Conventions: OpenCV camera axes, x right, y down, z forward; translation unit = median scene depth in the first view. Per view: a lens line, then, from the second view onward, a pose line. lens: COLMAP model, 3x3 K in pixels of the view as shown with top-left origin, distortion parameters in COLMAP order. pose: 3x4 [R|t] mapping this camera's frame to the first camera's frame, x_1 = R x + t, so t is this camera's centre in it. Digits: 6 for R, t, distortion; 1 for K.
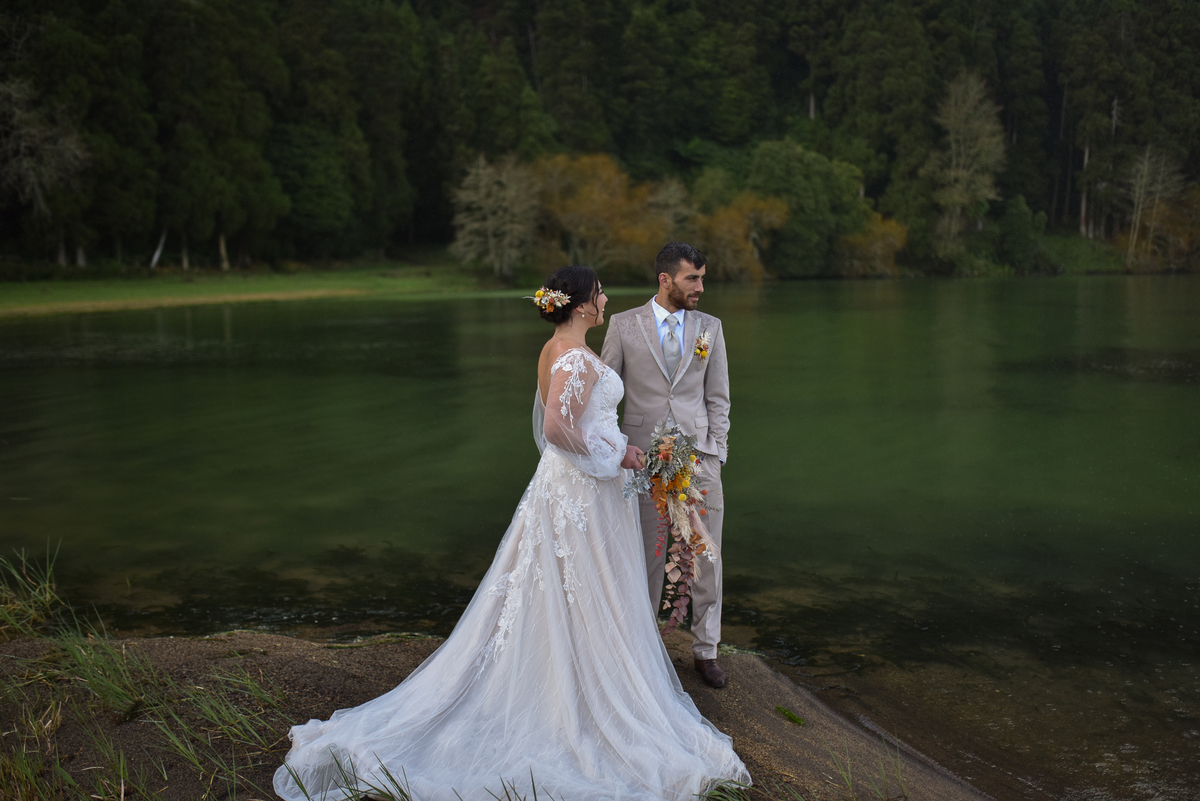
lens RADIAL K [[1142.8, 0, 602.4], [0, 1142.8, 401.6], [0, 0, 1]] dist [-0.066797, 0.092856]
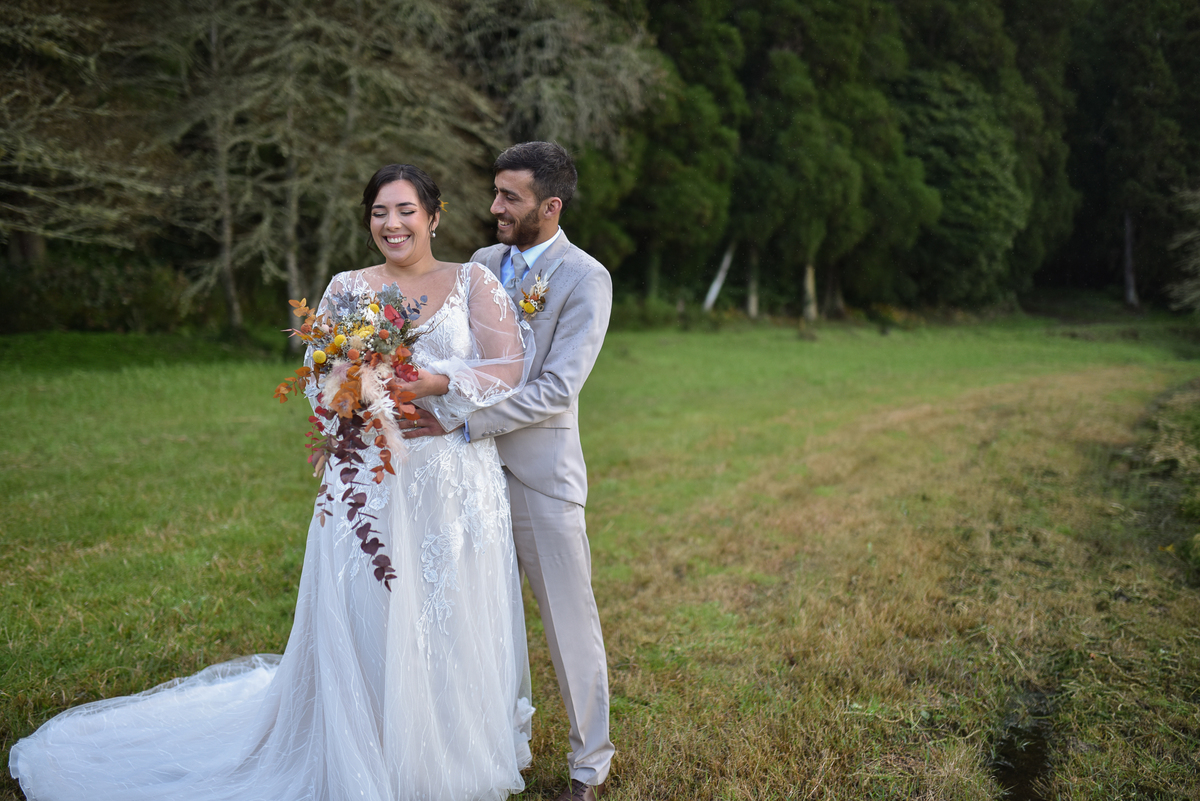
lens RADIAL K [[1142.8, 0, 602.4], [0, 1142.8, 401.6], [0, 0, 1]] dist [-0.066797, 0.092856]
pose [[0.961124, 0.038683, -0.273393, -0.269855], [-0.053197, 0.997530, -0.045874, -0.042714], [0.270943, 0.058634, 0.960808, 0.420435]]
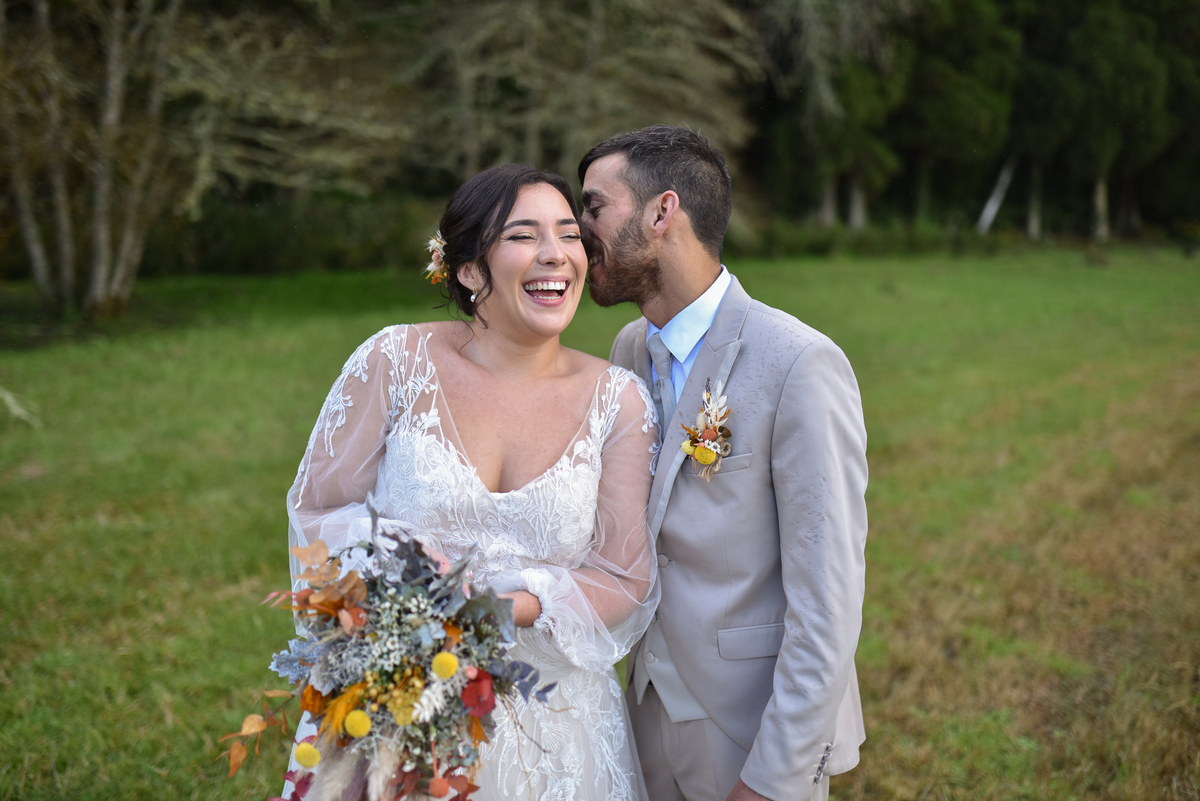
lens RADIAL K [[1142.8, 0, 602.4], [0, 1142.8, 401.6], [0, 0, 1]] dist [-0.066797, 0.092856]
pose [[0.874752, 0.070945, -0.479349, -0.273653], [-0.060190, 0.997471, 0.037791, -0.047941], [0.480818, -0.004206, 0.876811, 0.435253]]
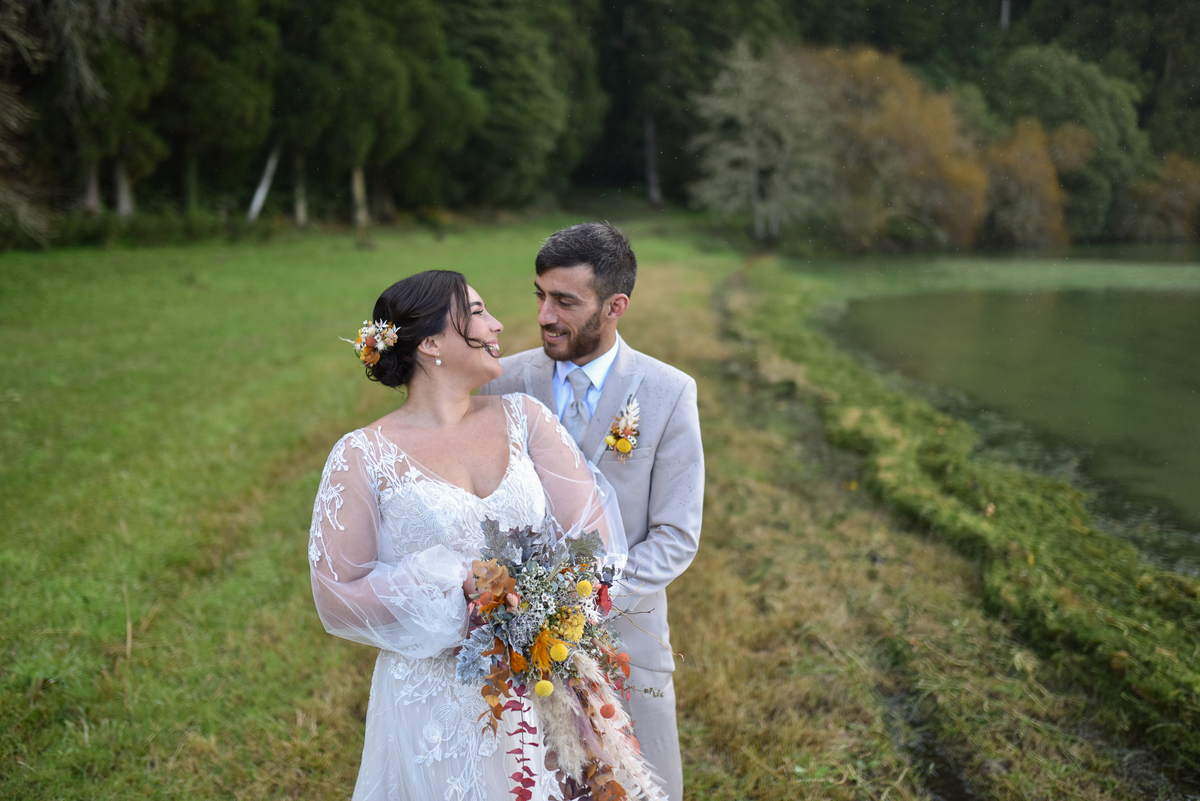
lens RADIAL K [[1142.8, 0, 602.4], [0, 1142.8, 401.6], [0, 0, 1]] dist [-0.066797, 0.092856]
pose [[0.991417, -0.017781, 0.129521, -0.283781], [0.012986, 0.999202, 0.037775, -0.048603], [-0.130089, -0.035769, 0.990857, 0.426526]]
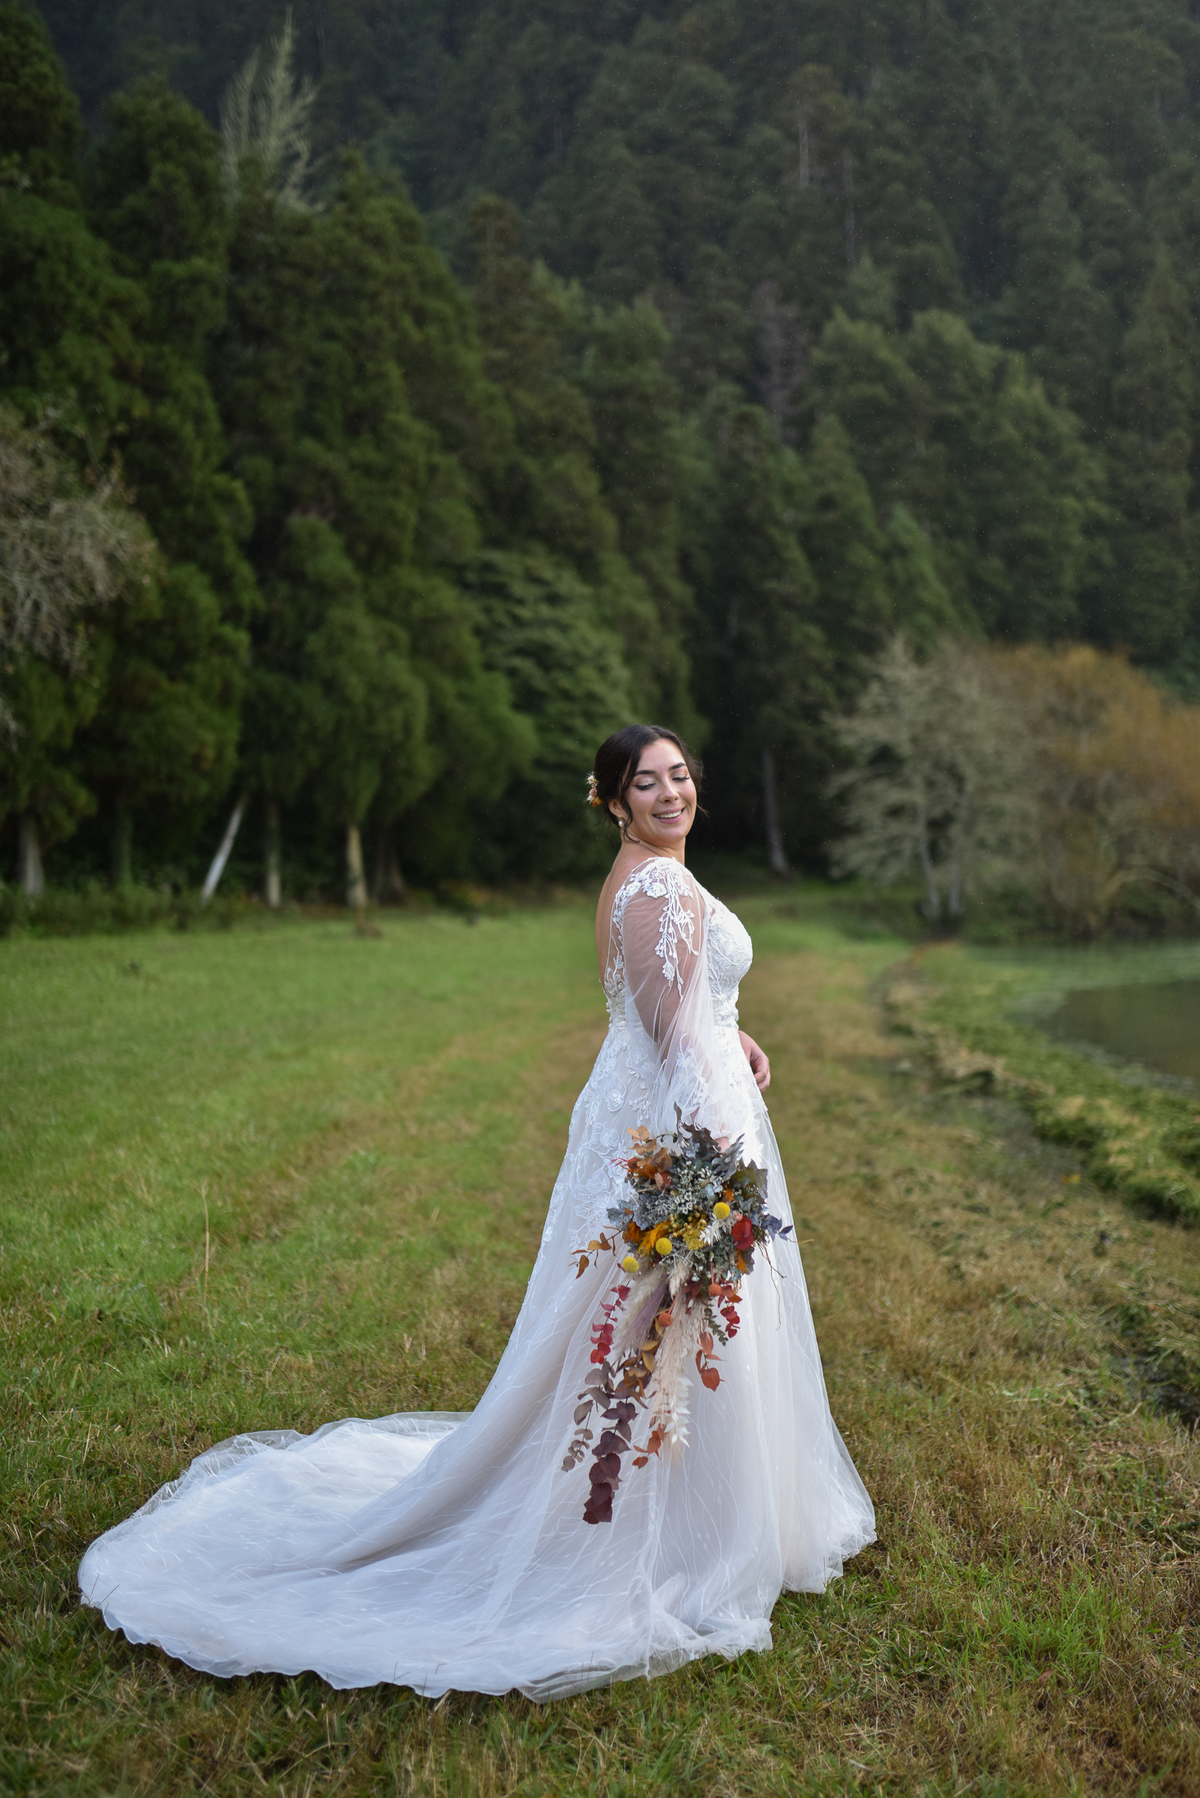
lens RADIAL K [[1712.3, 0, 601.4], [0, 1712.3, 892.2], [0, 0, 1]] dist [-0.066797, 0.092856]
pose [[0.997092, -0.015055, 0.074712, -0.287713], [0.024858, 0.990929, -0.132068, -0.041543], [-0.072046, 0.133542, 0.988421, 0.413114]]
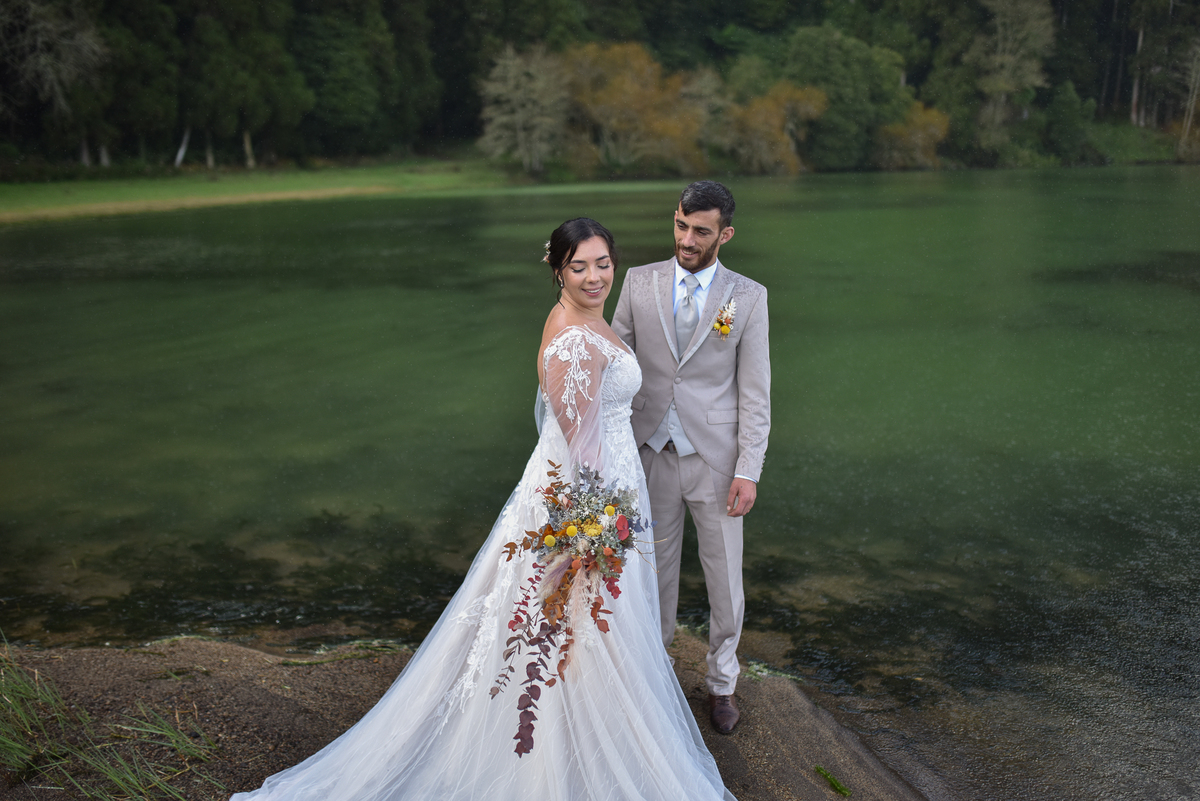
lens RADIAL K [[1146.6, 0, 603.7], [0, 1146.6, 407.1], [0, 0, 1]] dist [-0.060156, 0.076468]
pose [[0.999599, -0.002865, -0.028177, 0.000792], [0.005547, 0.995407, 0.095569, -0.001974], [0.027773, -0.095687, 0.995024, 0.006578]]
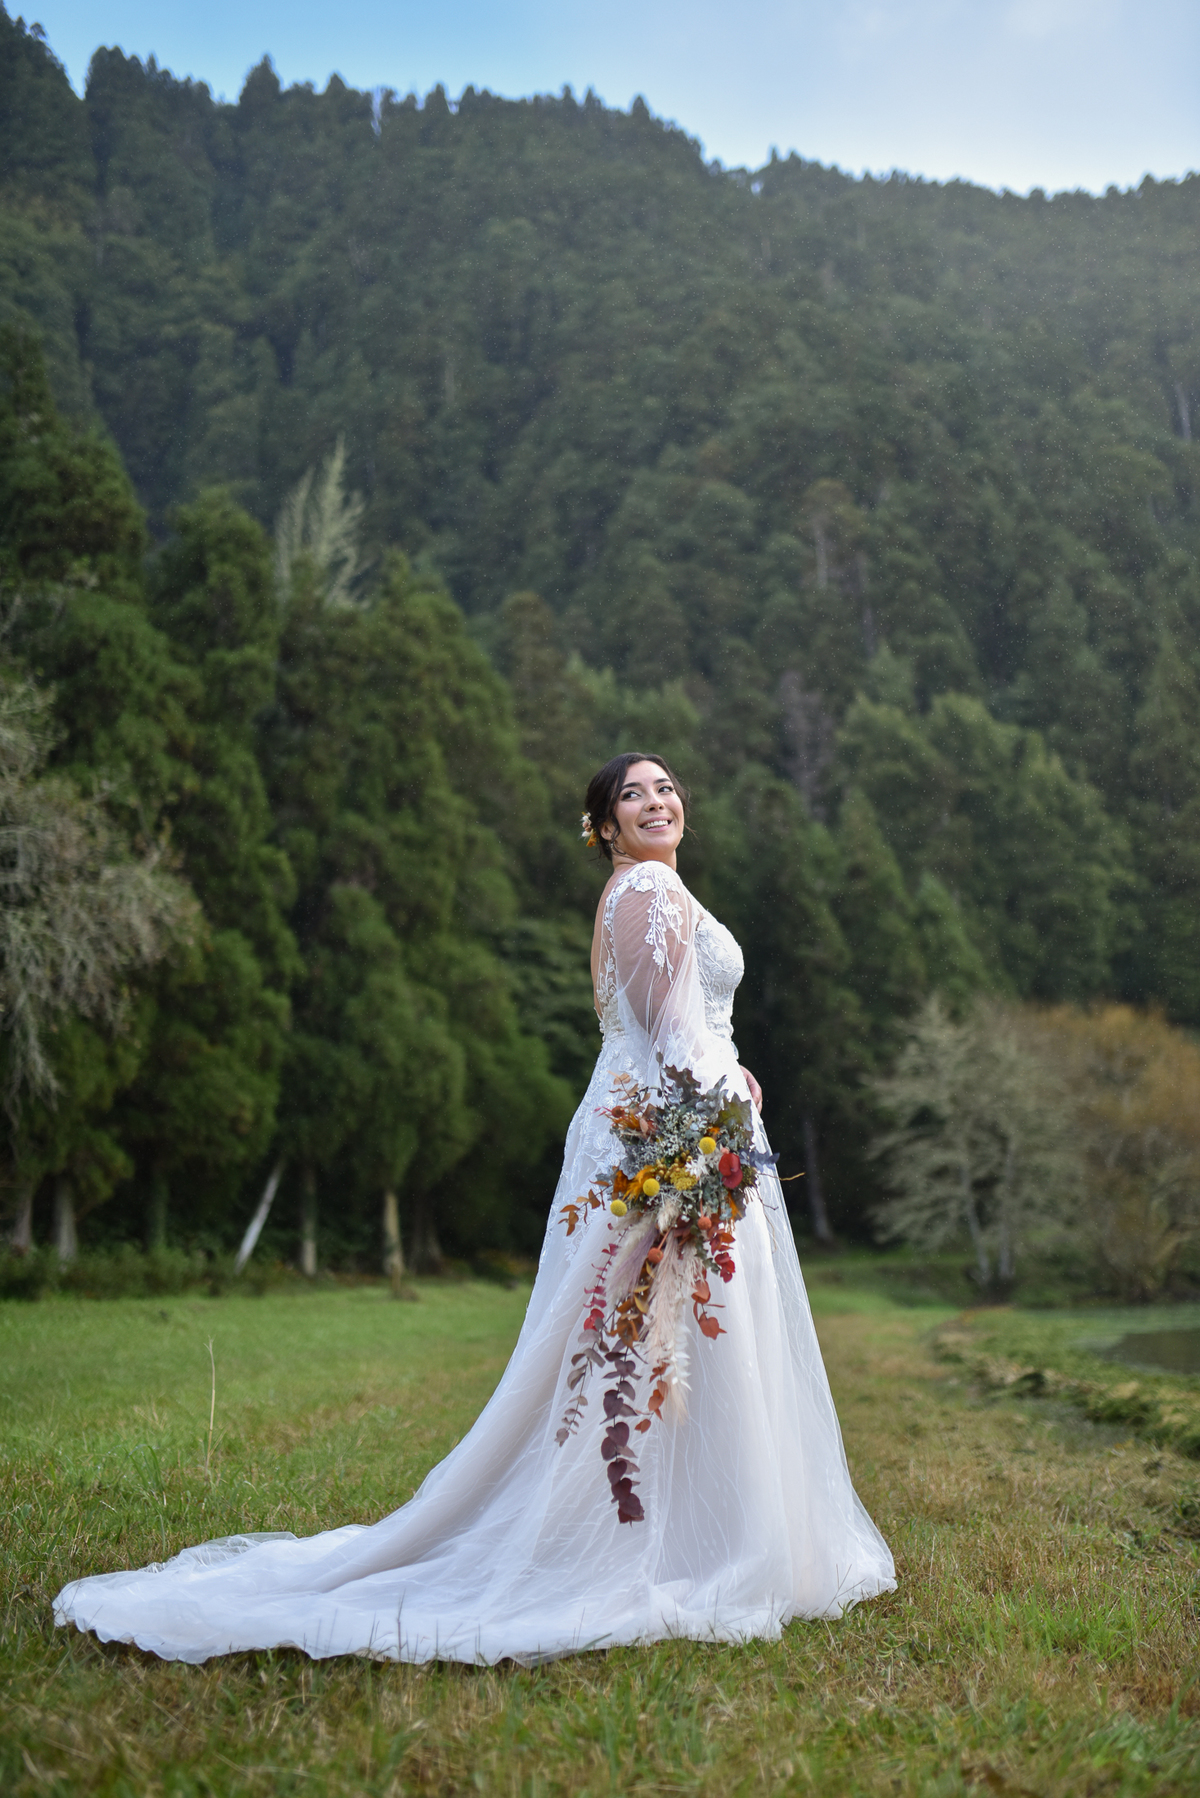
lens RADIAL K [[1712.3, 0, 601.4], [0, 1712.3, 892.2], [0, 0, 1]] dist [-0.066797, 0.092856]
pose [[0.998372, -0.016296, 0.054654, -0.286919], [0.034451, 0.936028, -0.350235, -0.033740], [-0.045450, 0.351548, 0.935066, 0.413784]]
